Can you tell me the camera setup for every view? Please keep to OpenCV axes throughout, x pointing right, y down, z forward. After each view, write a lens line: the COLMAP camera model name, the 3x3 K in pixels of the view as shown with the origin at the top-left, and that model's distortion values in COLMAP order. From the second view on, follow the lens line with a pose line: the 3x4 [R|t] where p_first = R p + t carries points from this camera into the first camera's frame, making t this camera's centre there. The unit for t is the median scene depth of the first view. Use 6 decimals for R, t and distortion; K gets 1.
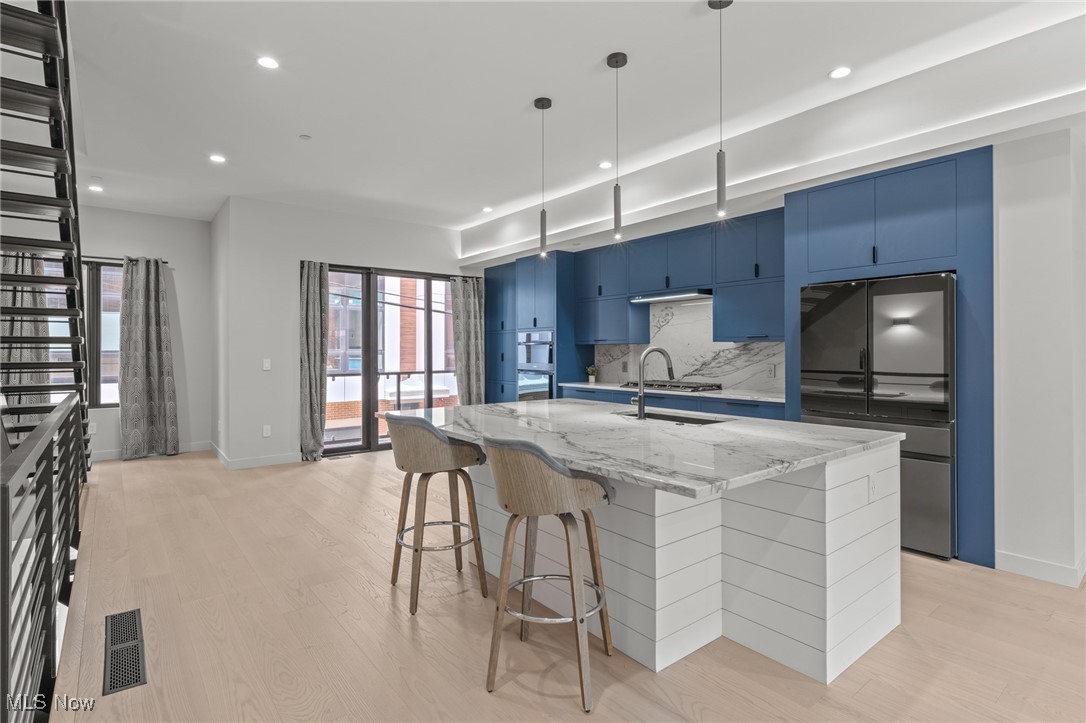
lens RADIAL K [[542.4, 0, 543.4], [0, 542.4, 350.5], [0, 0, 1]] dist [0.001974, 0.000279]
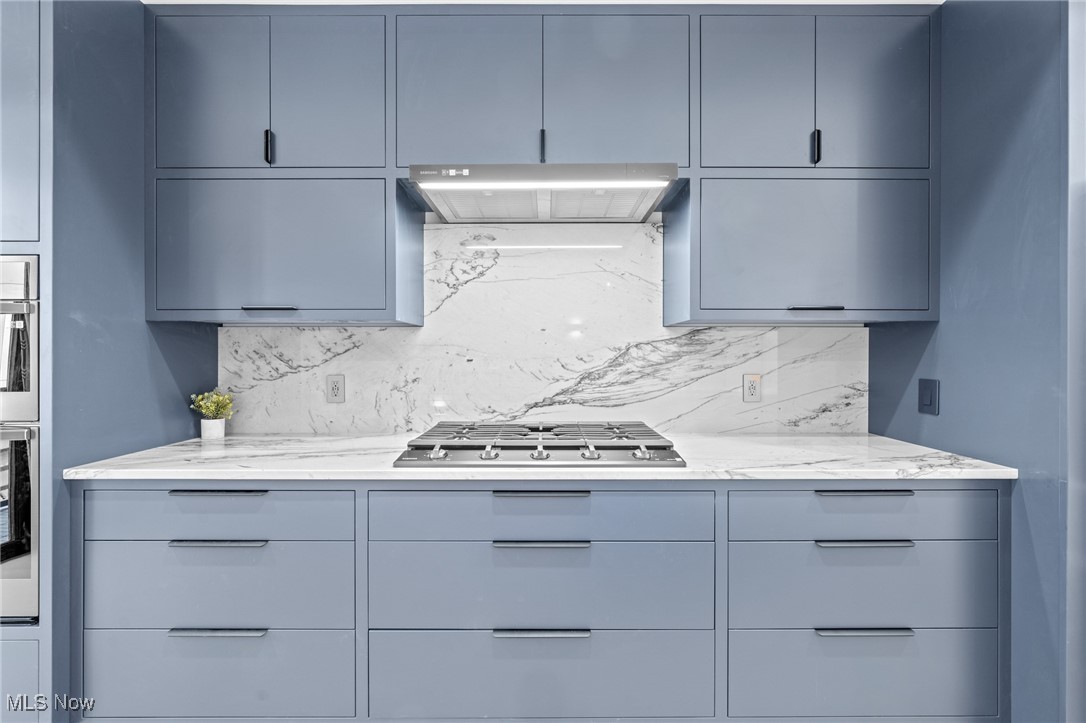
lens RADIAL K [[430.5, 0, 546.1], [0, 430.5, 355.3], [0, 0, 1]] dist [-0.001184, -0.000191]
pose [[0.624435, 0.002593, 0.781073, 0.013439], [-0.002615, 0.999996, -0.001229, 0.009080], [-0.781073, -0.001275, 0.624439, 0.844472]]
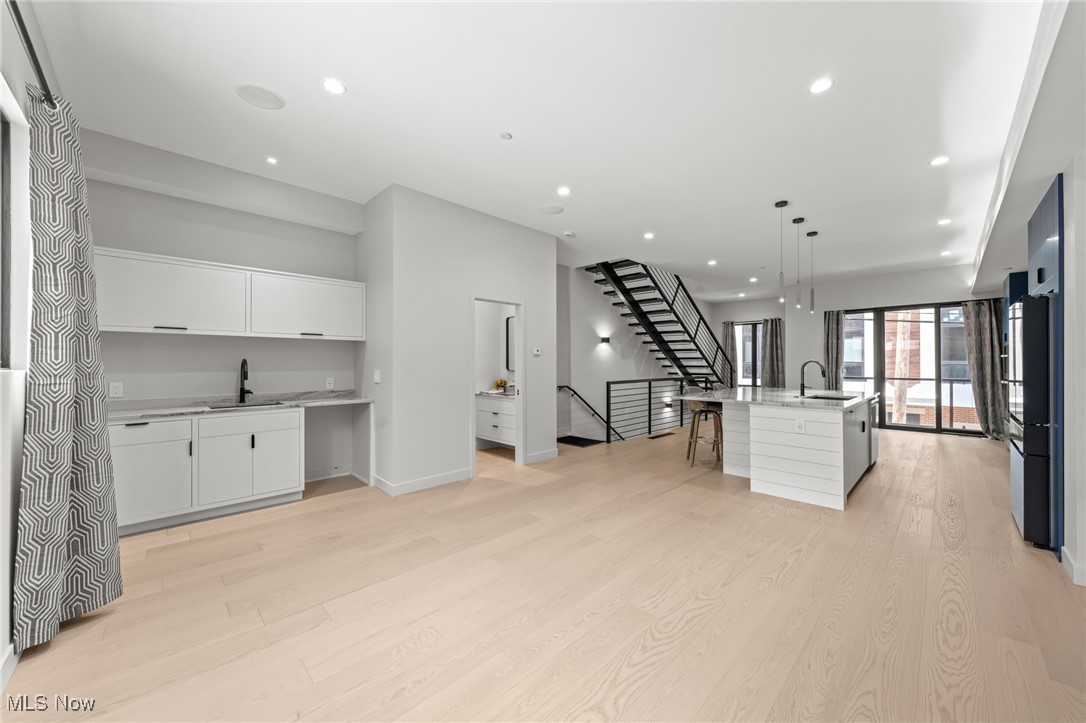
lens RADIAL K [[400.1, 0, 546.7], [0, 400.1, 360.2], [0, 0, 1]] dist [-0.001490, -0.000189]
pose [[0.107809, -0.003642, -0.994165, 0.894872], [-0.001062, 0.999992, -0.003778, 0.000891], [0.994171, 0.001463, 0.107804, -0.060775]]
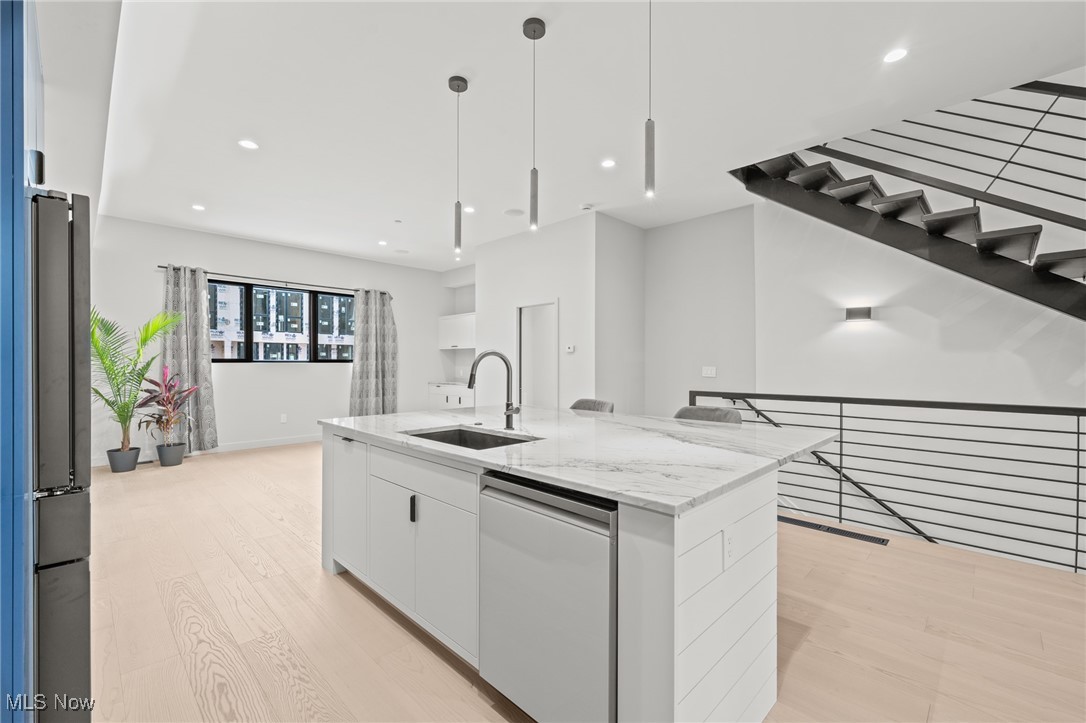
lens RADIAL K [[456.8, 0, 543.9], [0, 456.8, 365.1], [0, 0, 1]] dist [0.001297, -0.000122]
pose [[-0.993223, 0.001750, -0.116209, 0.122321], [0.001326, 0.999992, 0.003723, 0.008767], [0.116214, 0.003544, -0.993218, 1.020604]]
